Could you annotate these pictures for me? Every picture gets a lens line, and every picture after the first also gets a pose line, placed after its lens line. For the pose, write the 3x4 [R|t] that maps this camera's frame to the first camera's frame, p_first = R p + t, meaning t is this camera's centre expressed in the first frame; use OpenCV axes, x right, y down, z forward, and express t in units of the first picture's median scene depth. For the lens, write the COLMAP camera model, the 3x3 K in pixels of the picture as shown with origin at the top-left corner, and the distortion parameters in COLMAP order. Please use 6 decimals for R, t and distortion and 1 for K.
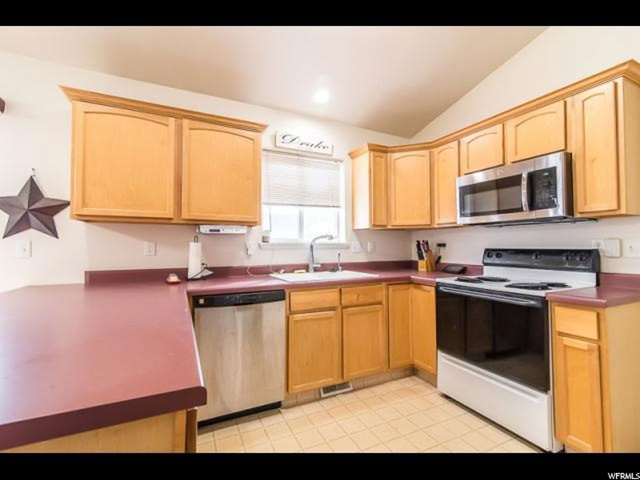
lens RADIAL K [[287.5, 0, 317.7], [0, 287.5, 241.7], [0, 0, 1]] dist [0.005473, 0.000405]
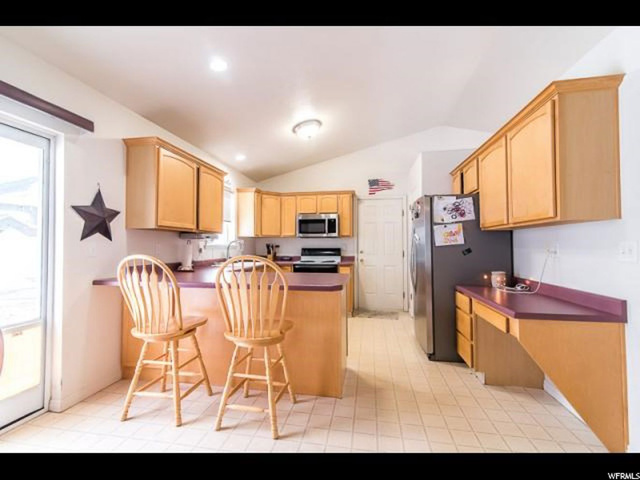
lens RADIAL K [[287.5, 0, 319.8], [0, 287.5, 239.9], [0, 0, 1]] dist [0.005473, 0.000405]
pose [[0.576966, 0.018249, 0.816564, -1.393502], [-0.008540, 0.999831, -0.016310, -0.002964], [-0.816723, 0.002436, 0.577024, -0.440072]]
